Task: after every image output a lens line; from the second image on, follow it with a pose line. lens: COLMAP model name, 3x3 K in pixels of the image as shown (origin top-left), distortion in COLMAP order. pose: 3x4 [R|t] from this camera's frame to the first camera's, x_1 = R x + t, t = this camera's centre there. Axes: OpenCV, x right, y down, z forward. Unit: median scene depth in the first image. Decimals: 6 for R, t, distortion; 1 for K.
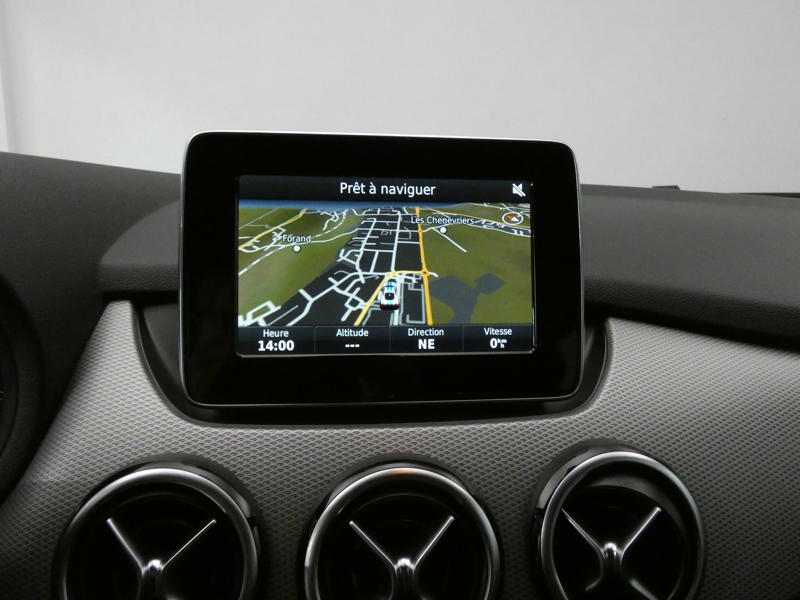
lens RADIAL K [[615.4, 0, 401.0], [0, 615.4, 298.0], [0, 0, 1]] dist [-0.004378, -0.010298]
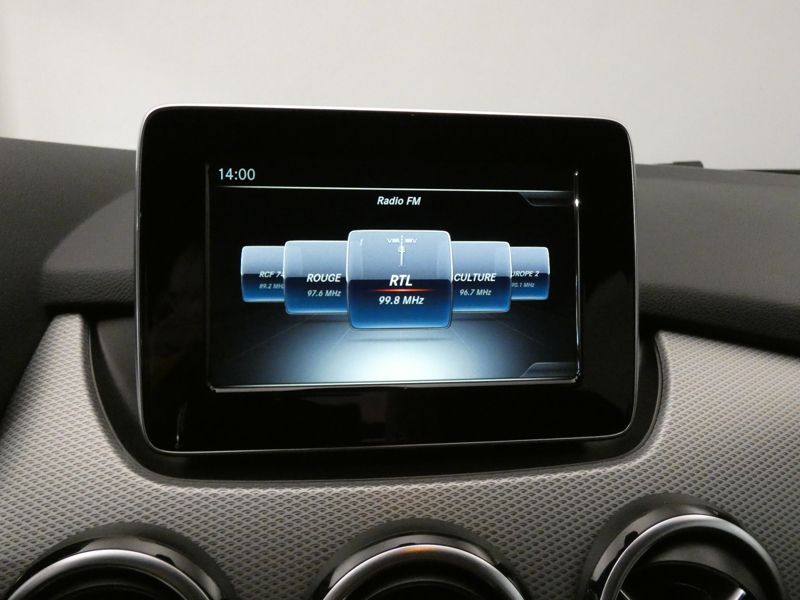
lens RADIAL K [[615.4, 0, 398.8], [0, 615.4, 300.1], [0, 0, 1]] dist [-0.004378, -0.010298]
pose [[0.999980, 0.002209, 0.005974, -0.028876], [-0.002501, 0.998777, 0.049370, -0.067365], [-0.005857, -0.049384, 0.998763, 0.223153]]
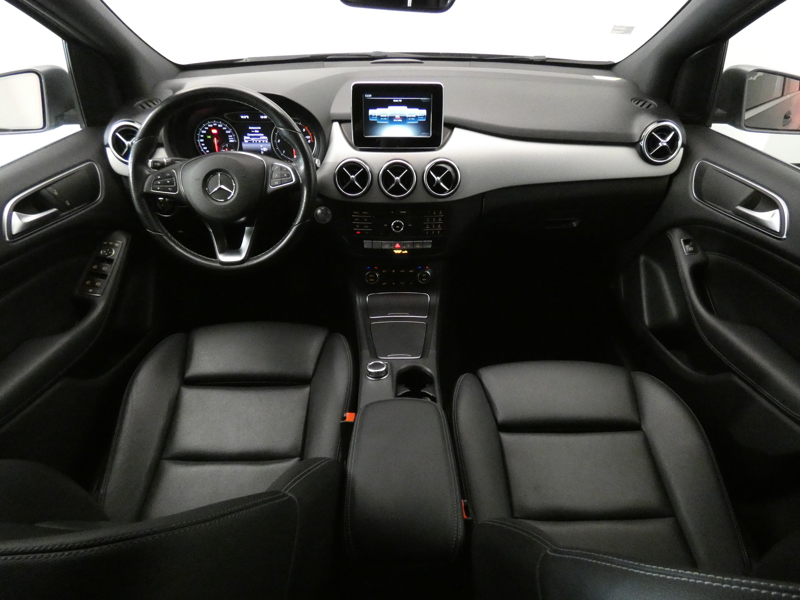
lens RADIAL K [[472.1, 0, 400.7], [0, 472.1, 303.5], [0, 0, 1]] dist [-0.006054, -0.004145]
pose [[0.993739, 0.054858, -0.097334, 0.451037], [-0.008162, 0.904478, 0.426441, -0.306256], [0.111430, -0.422977, 0.899263, -2.883948]]
